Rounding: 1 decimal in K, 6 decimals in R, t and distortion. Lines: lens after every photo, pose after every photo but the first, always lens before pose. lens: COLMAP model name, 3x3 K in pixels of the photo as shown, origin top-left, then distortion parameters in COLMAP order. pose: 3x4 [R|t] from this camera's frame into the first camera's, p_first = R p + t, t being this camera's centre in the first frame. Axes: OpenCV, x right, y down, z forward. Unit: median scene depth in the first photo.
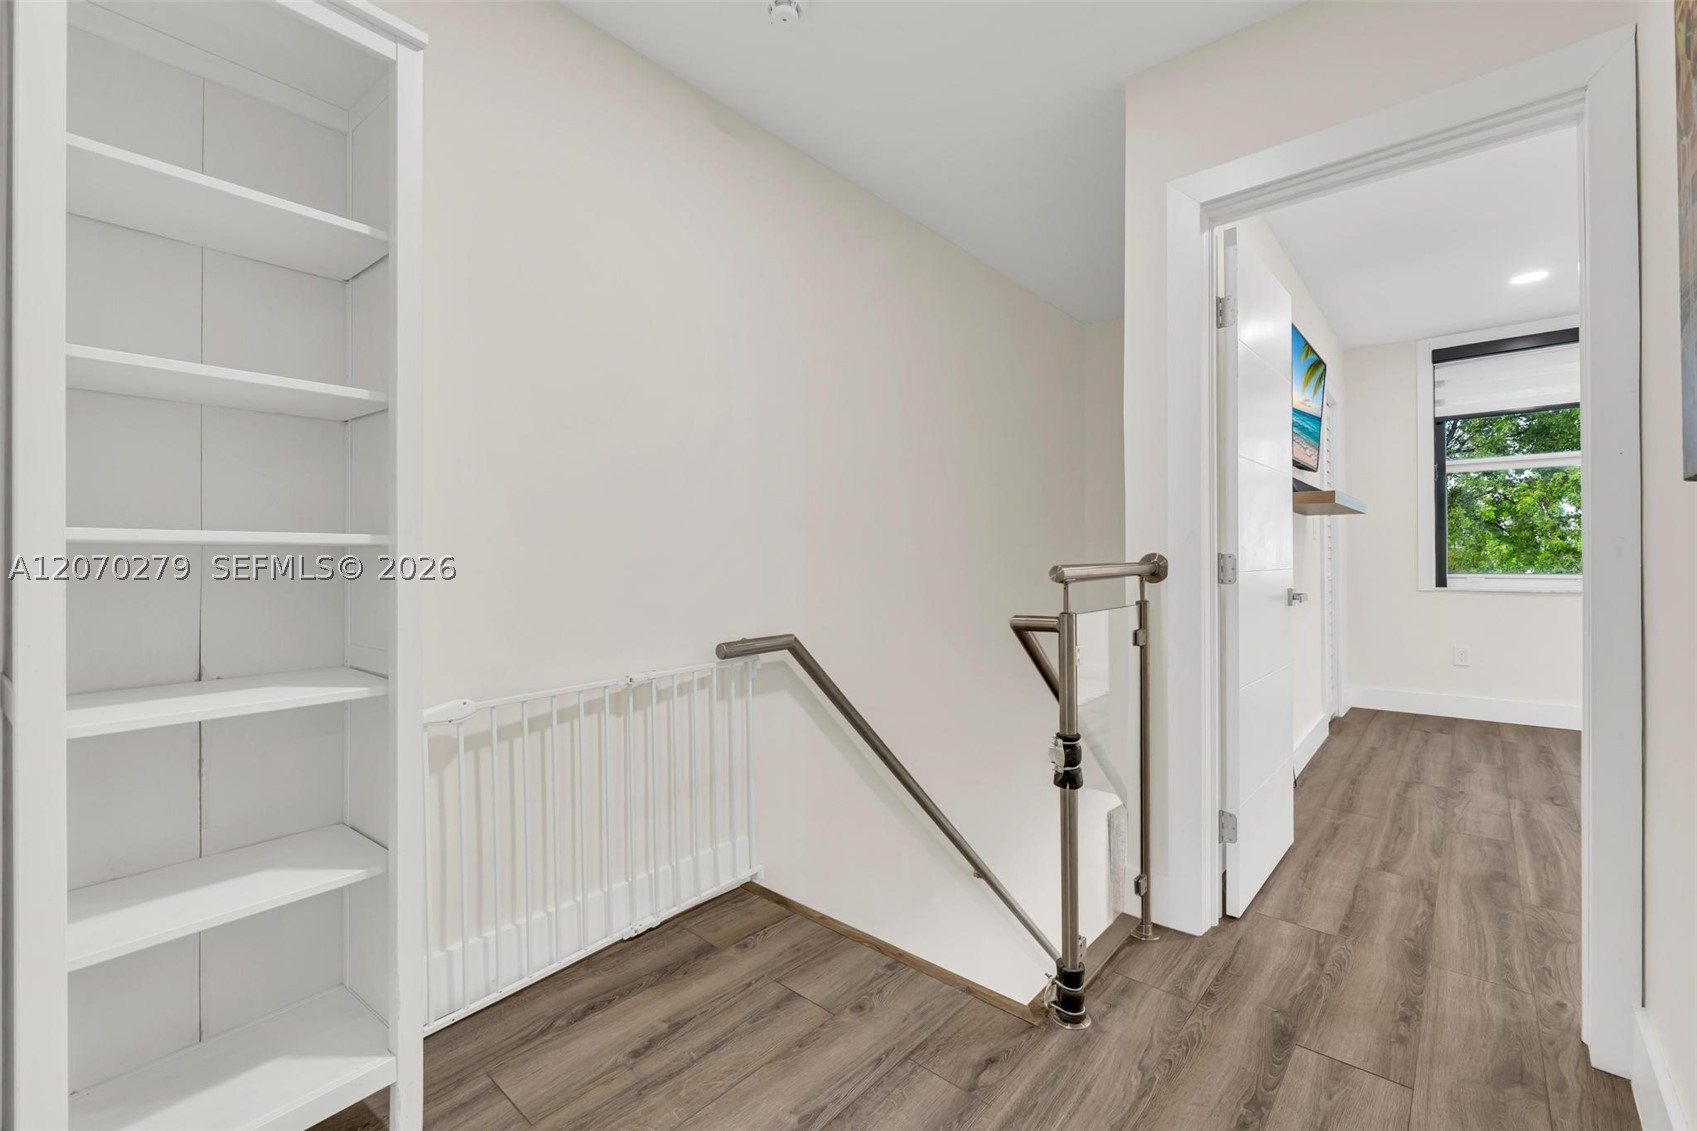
lens RADIAL K [[727.7, 0, 851.0], [0, 727.7, 560.7], [0, 0, 1]] dist [-0.000280, -0.000581]
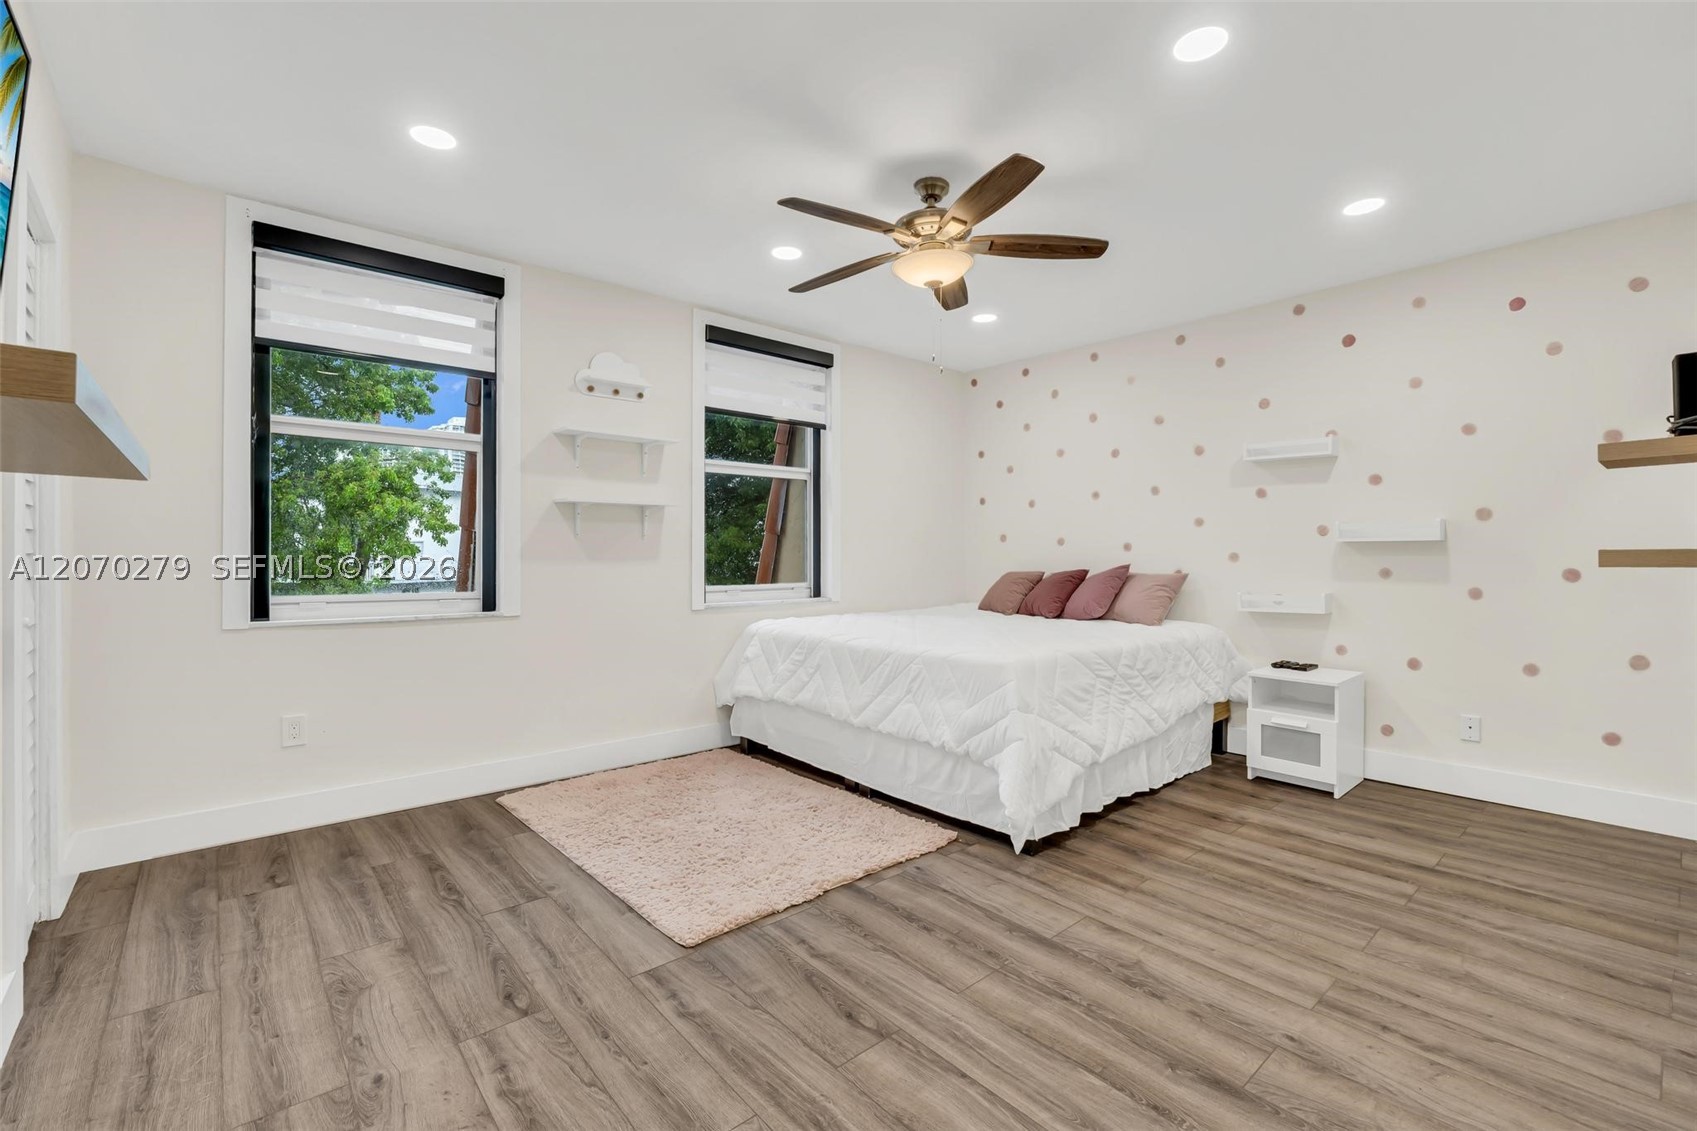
lens RADIAL K [[727.7, 0, 851.4], [0, 727.7, 554.8], [0, 0, 1]] dist [-0.000280, -0.000581]
pose [[0.138912, 0.006963, 0.990280, 0.280499], [-0.006725, 0.999959, -0.006088, -0.017694], [-0.990282, -0.005814, 0.138953, 0.430353]]
